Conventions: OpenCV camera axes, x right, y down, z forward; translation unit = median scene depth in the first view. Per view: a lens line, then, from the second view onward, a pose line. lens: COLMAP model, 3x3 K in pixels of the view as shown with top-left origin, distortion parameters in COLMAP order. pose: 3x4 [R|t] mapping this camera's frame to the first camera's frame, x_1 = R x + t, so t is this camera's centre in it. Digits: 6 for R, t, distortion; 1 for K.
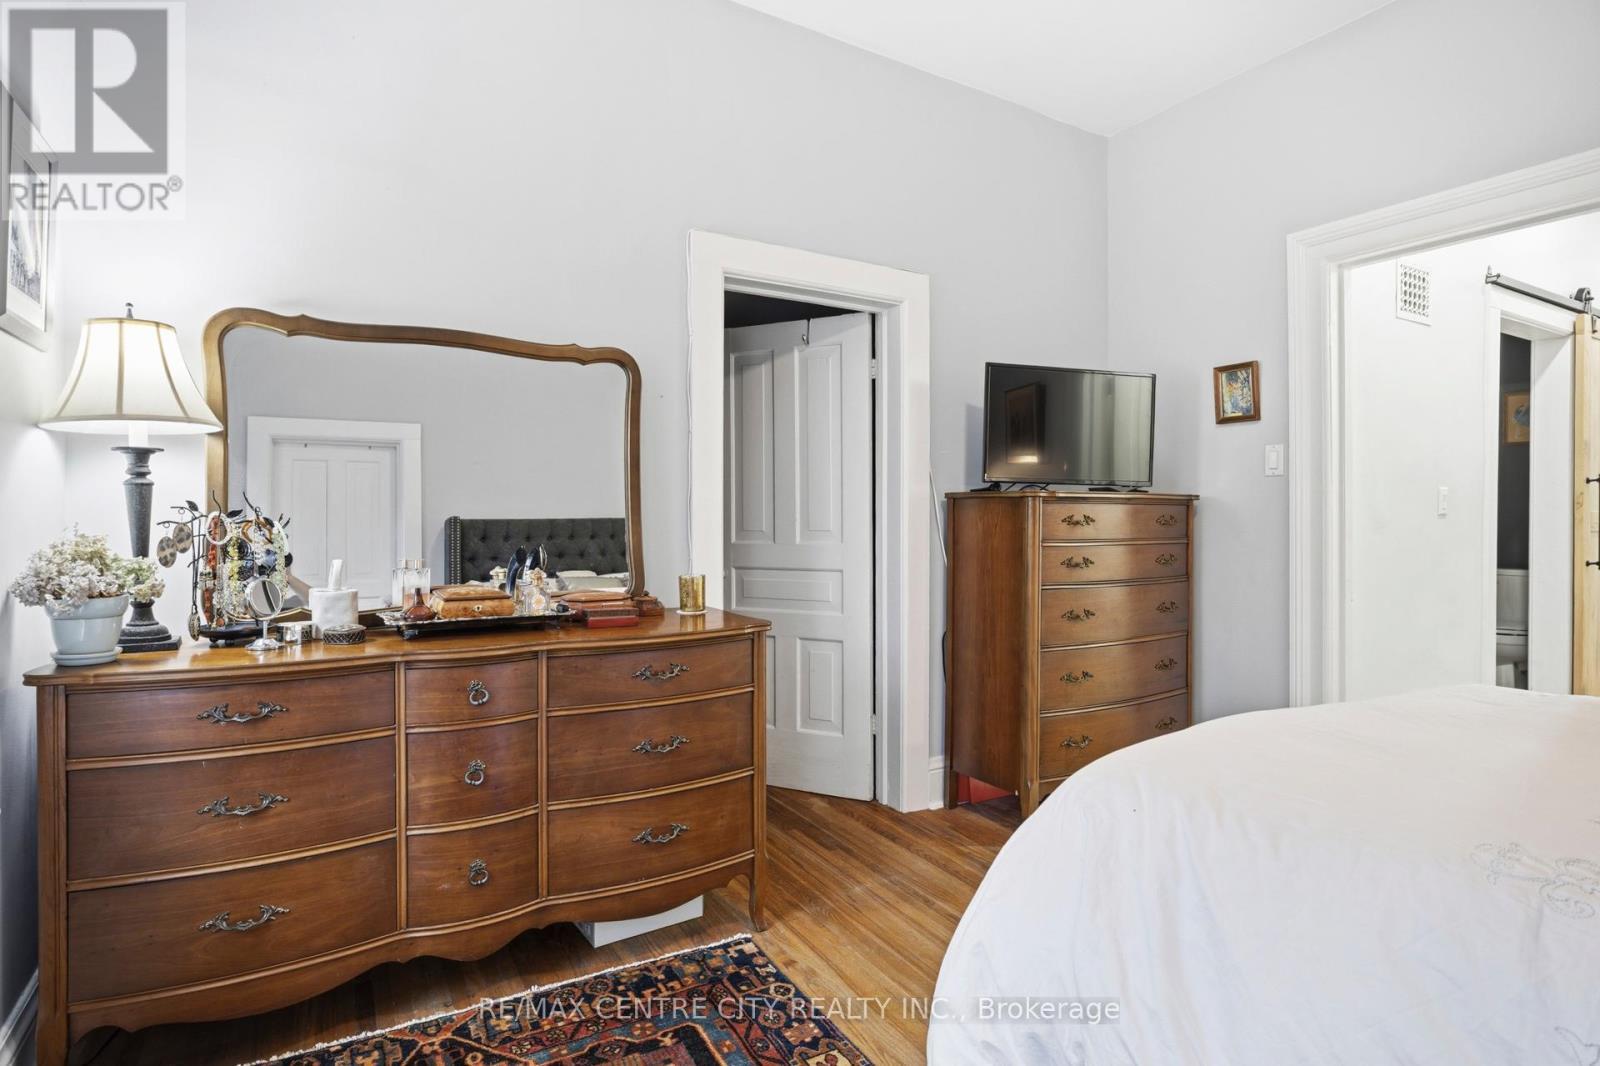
lens RADIAL K [[830.4, 0, 802.4], [0, 830.4, 528.9], [0, 0, 1]] dist [-0.000262, -0.000797]
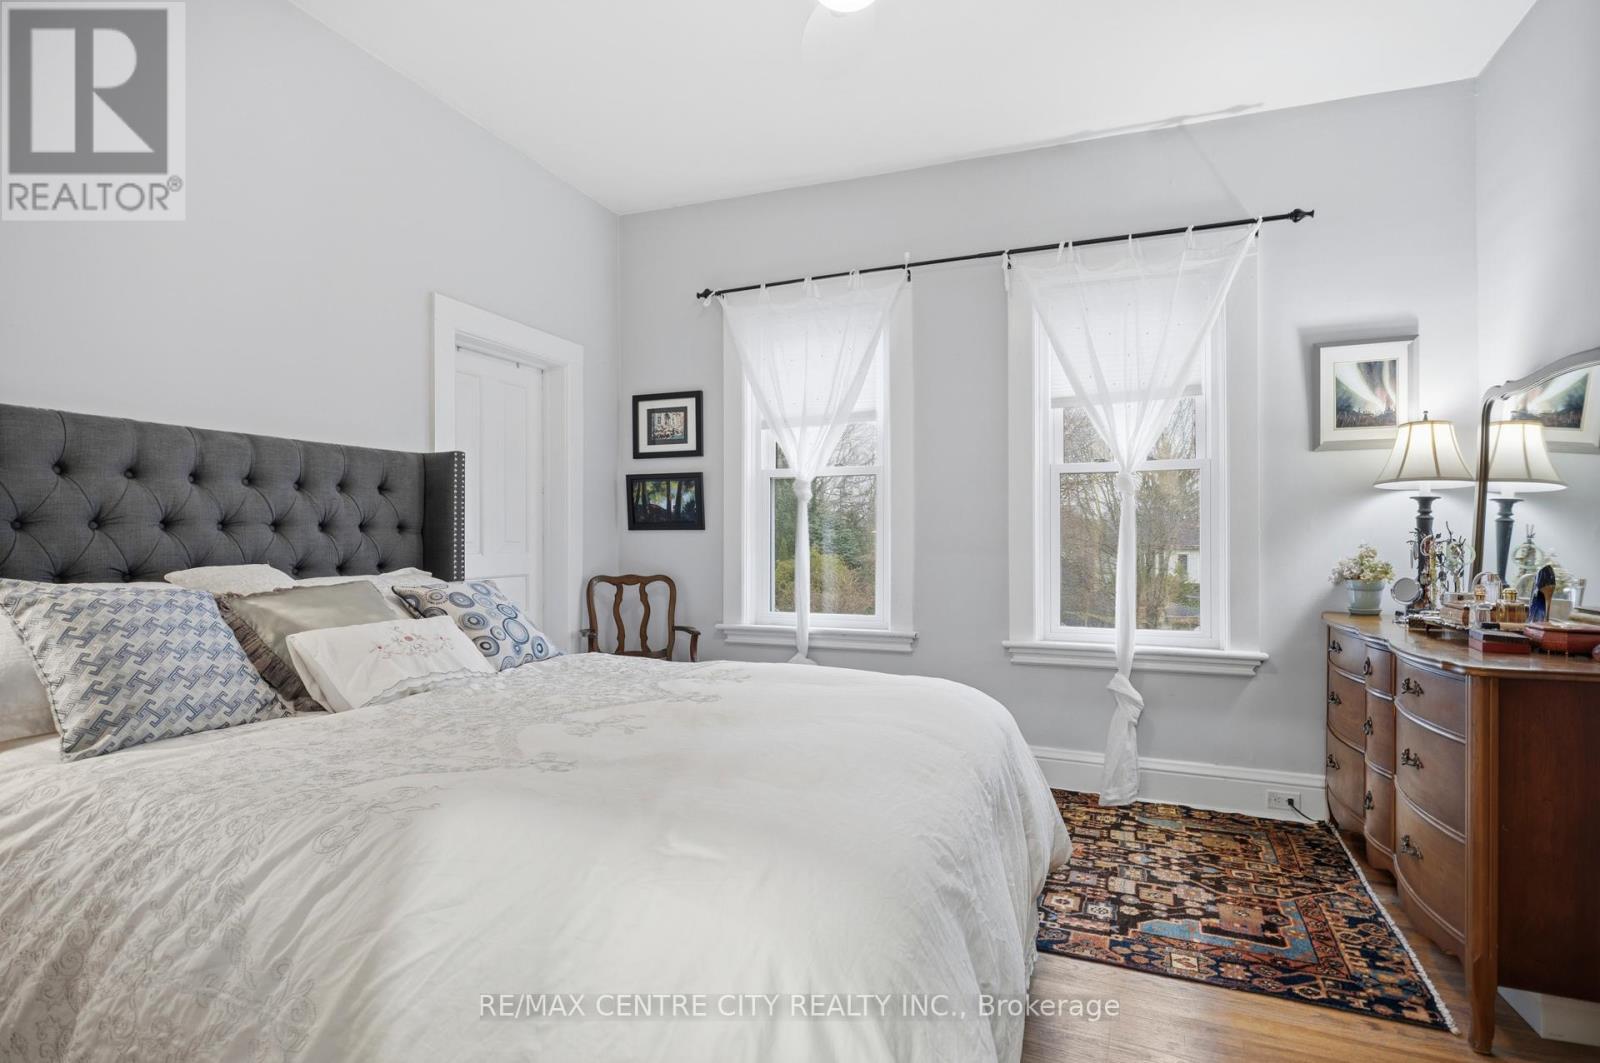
lens RADIAL K [[830.4, 0, 797.9], [0, 830.4, 529.7], [0, 0, 1]] dist [-0.000262, -0.000797]
pose [[-0.787629, -0.000215, -0.616150, 1.211316], [-0.003830, 0.999982, 0.004548, -0.033943], [0.616138, 0.005942, -0.787616, 1.524351]]
